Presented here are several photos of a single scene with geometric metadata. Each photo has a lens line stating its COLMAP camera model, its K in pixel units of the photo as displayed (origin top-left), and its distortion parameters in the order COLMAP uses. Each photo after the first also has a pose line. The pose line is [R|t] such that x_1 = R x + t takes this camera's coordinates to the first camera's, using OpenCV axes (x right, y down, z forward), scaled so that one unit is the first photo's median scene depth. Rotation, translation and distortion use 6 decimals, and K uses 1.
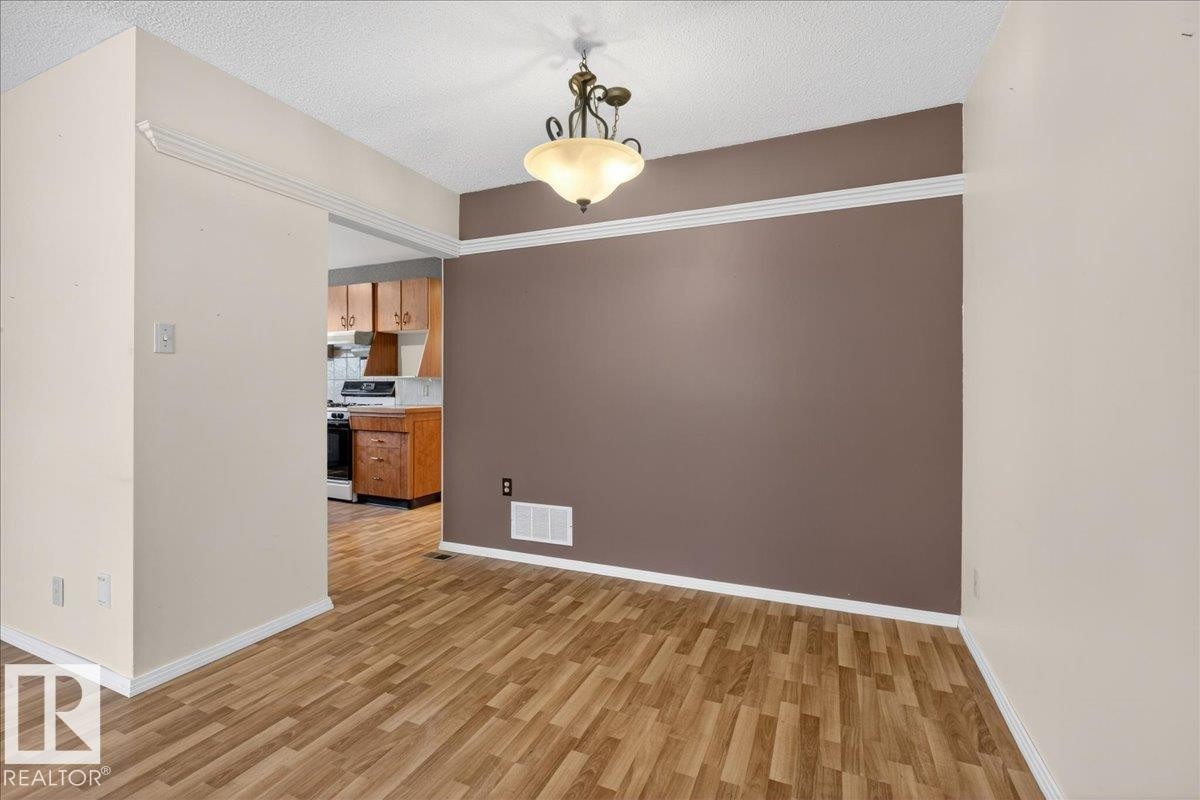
lens RADIAL K [[531.1, 0, 598.6], [0, 531.1, 389.9], [0, 0, 1]] dist [-0.000887, -0.000257]
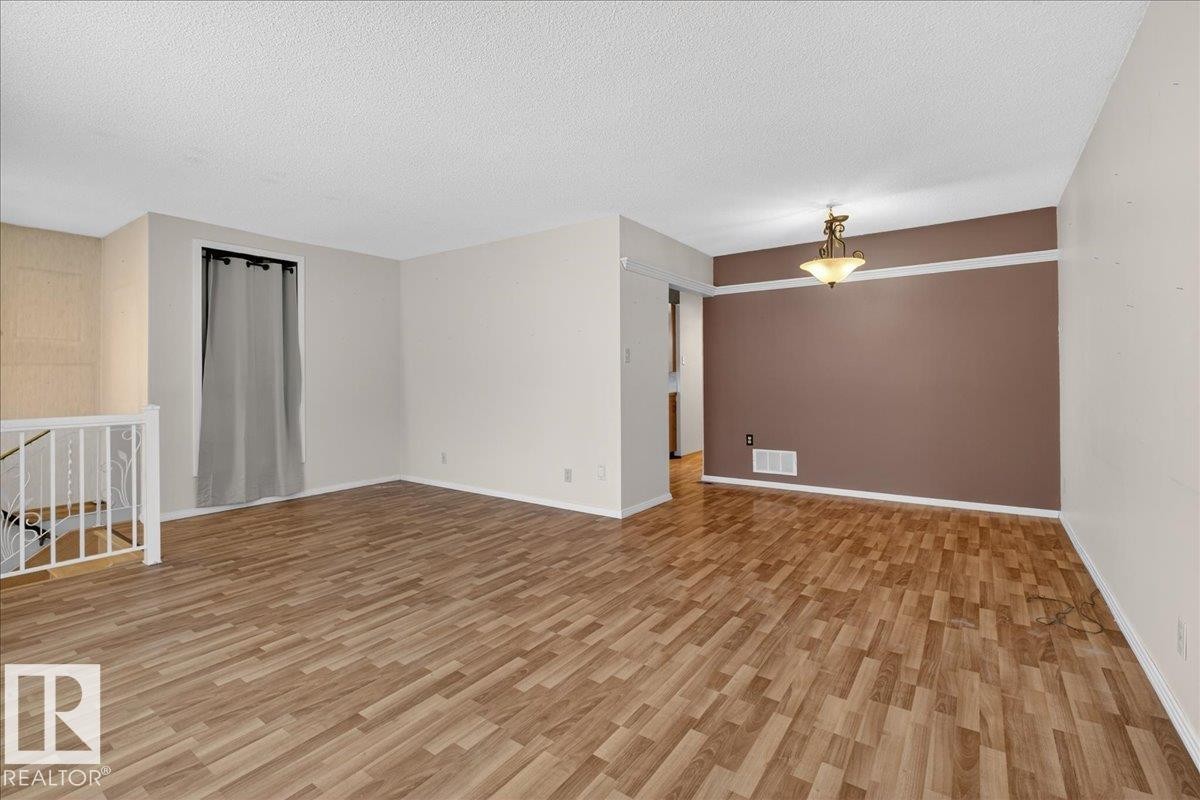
lens RADIAL K [[524.2, 0, 597.5], [0, 524.2, 385.0], [0, 0, 1]] dist [-0.021832, 0.000432]
pose [[0.977460, -0.009632, -0.210901, -0.269687], [0.011251, 0.999916, 0.006474, 0.000104], [0.210821, -0.008701, 0.977486, -0.608941]]
